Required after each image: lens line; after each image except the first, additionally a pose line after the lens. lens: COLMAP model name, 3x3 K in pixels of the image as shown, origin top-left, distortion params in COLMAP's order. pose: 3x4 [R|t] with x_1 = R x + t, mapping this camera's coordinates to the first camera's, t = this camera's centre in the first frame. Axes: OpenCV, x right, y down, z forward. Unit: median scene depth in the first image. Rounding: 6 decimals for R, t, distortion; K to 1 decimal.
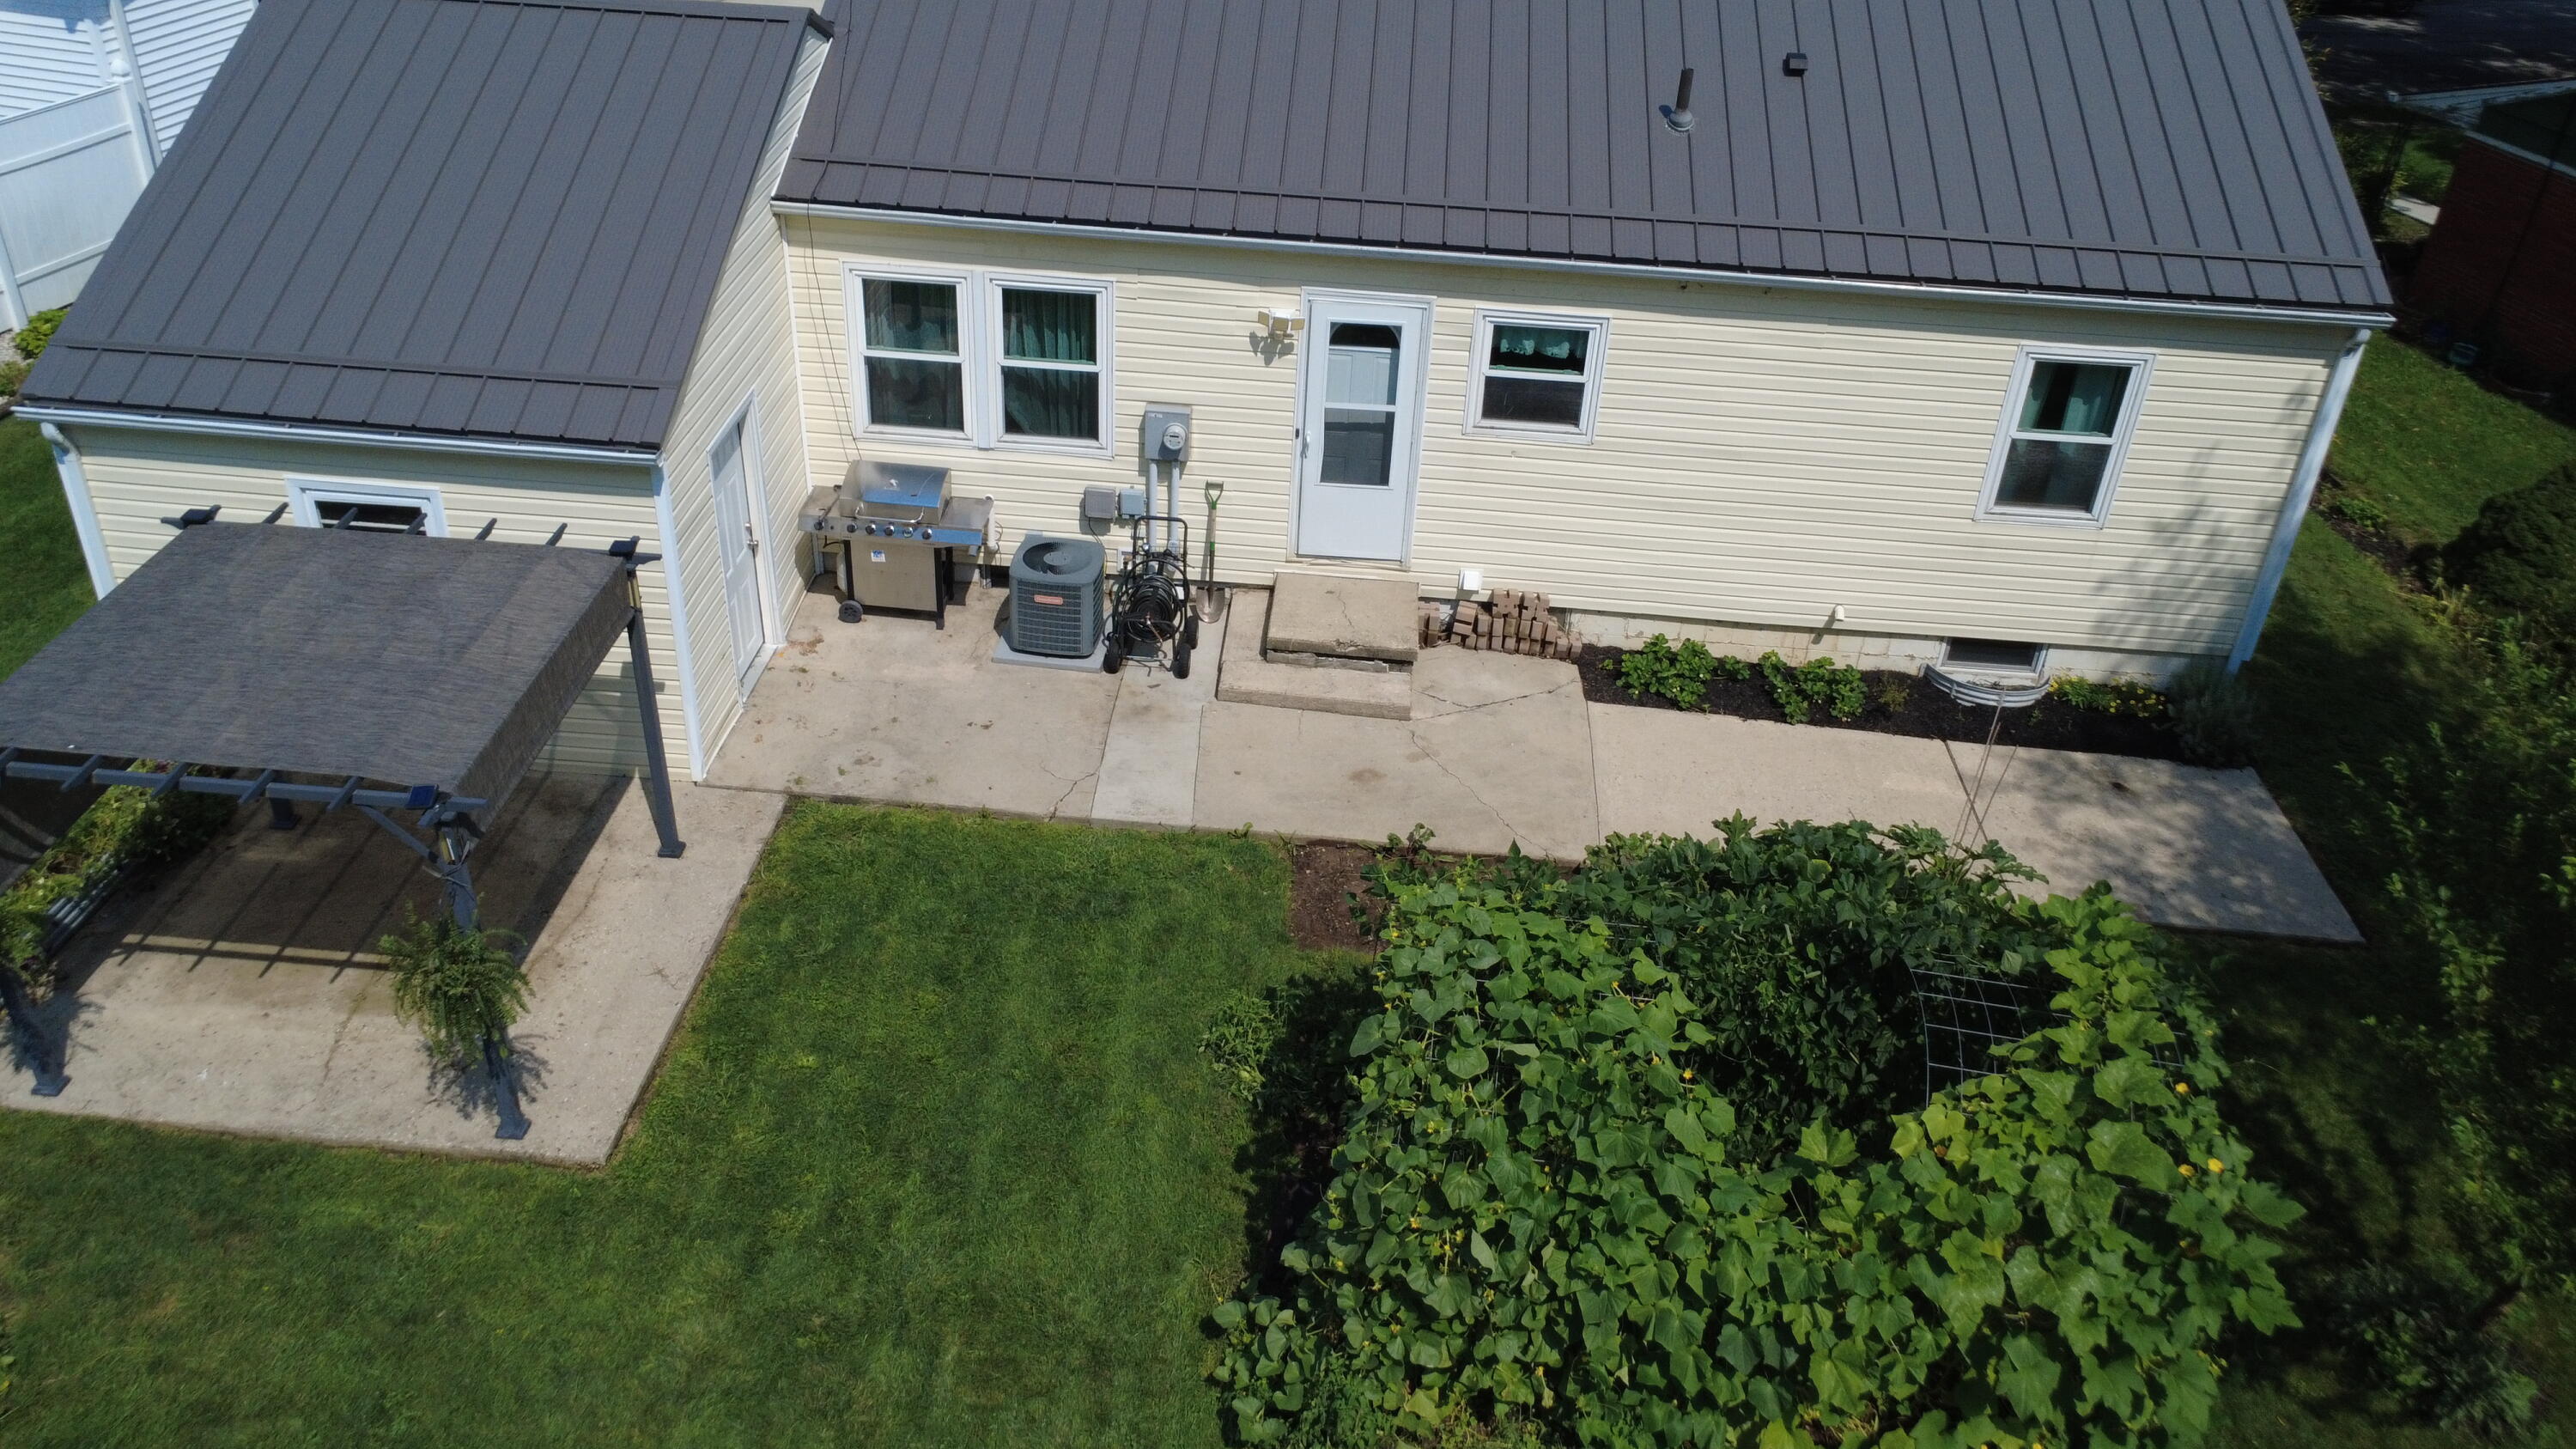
lens RADIAL K [[1960.1, 0, 1288.0], [0, 1960.1, 724.5], [0, 0, 1]] dist [0.038901, -0.057403]
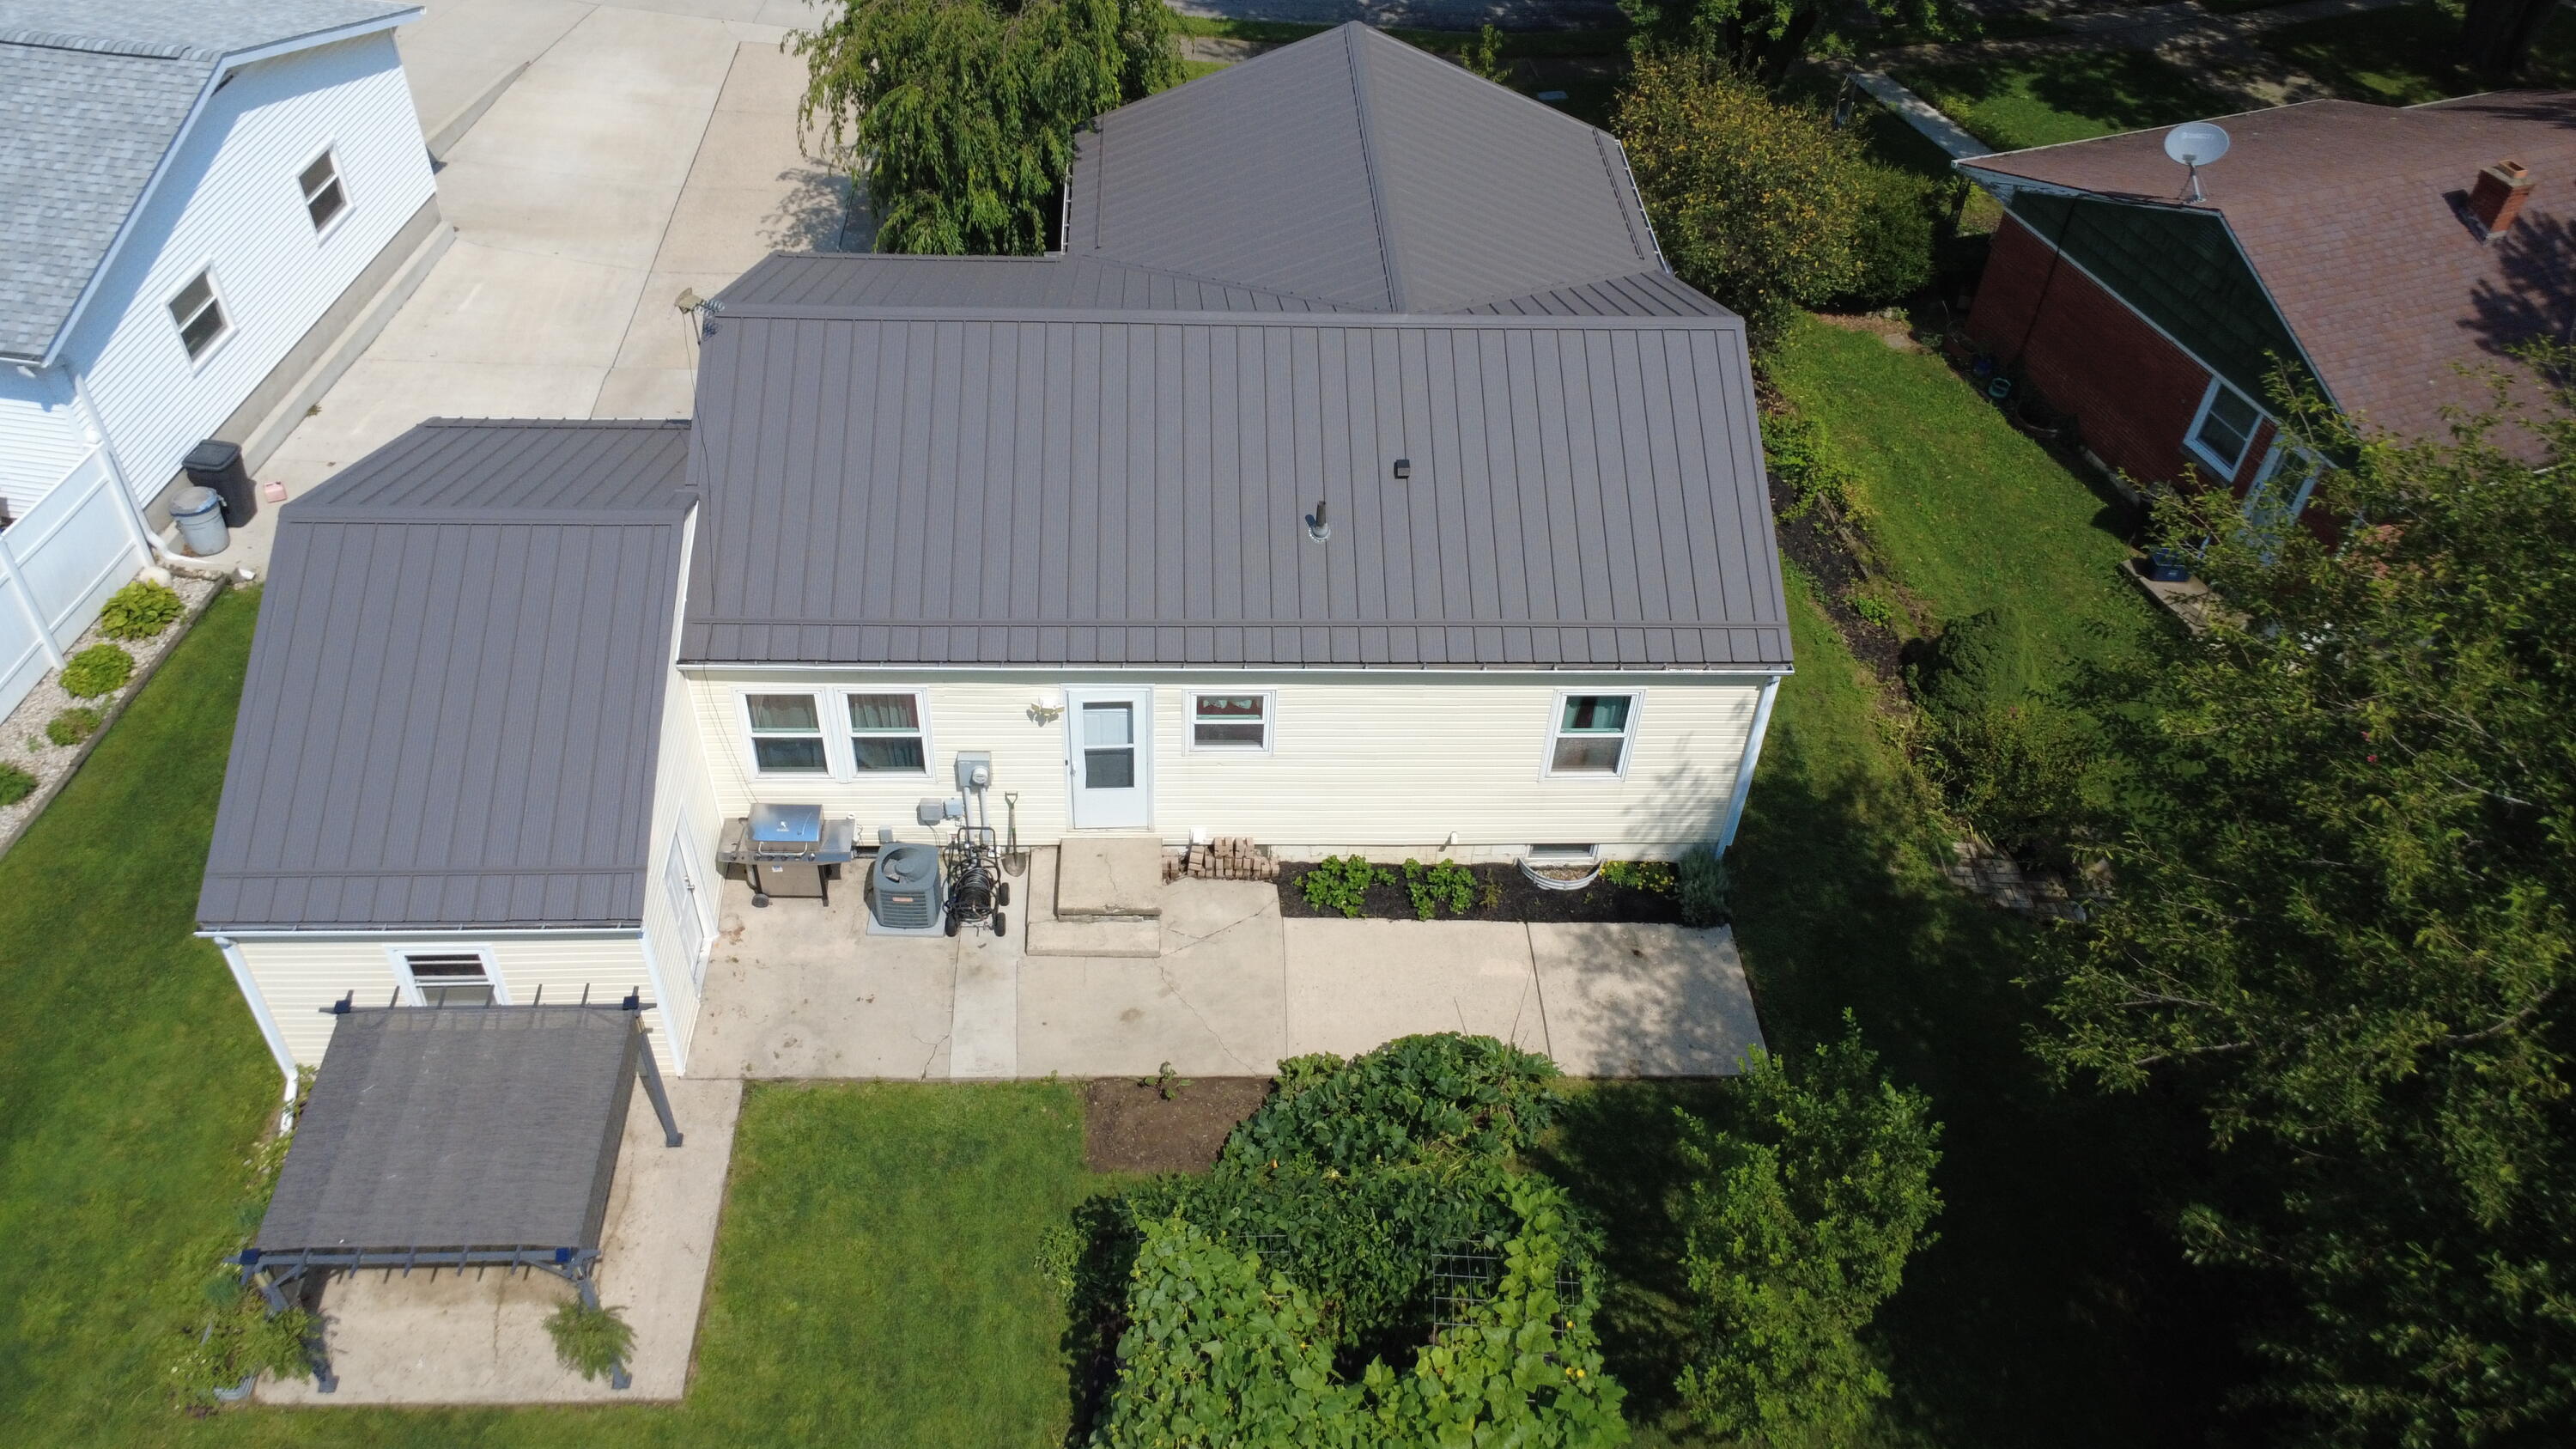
lens RADIAL K [[2001.7, 0, 1288.0], [0, 2001.7, 724.5], [0, 0, 1]] dist [0.051957, -0.070678]
pose [[0.994301, -0.079153, 0.071419, 0.065879], [0.061481, 0.973009, 0.222427, -0.512691], [-0.087097, -0.216769, 0.972330, -0.440014]]
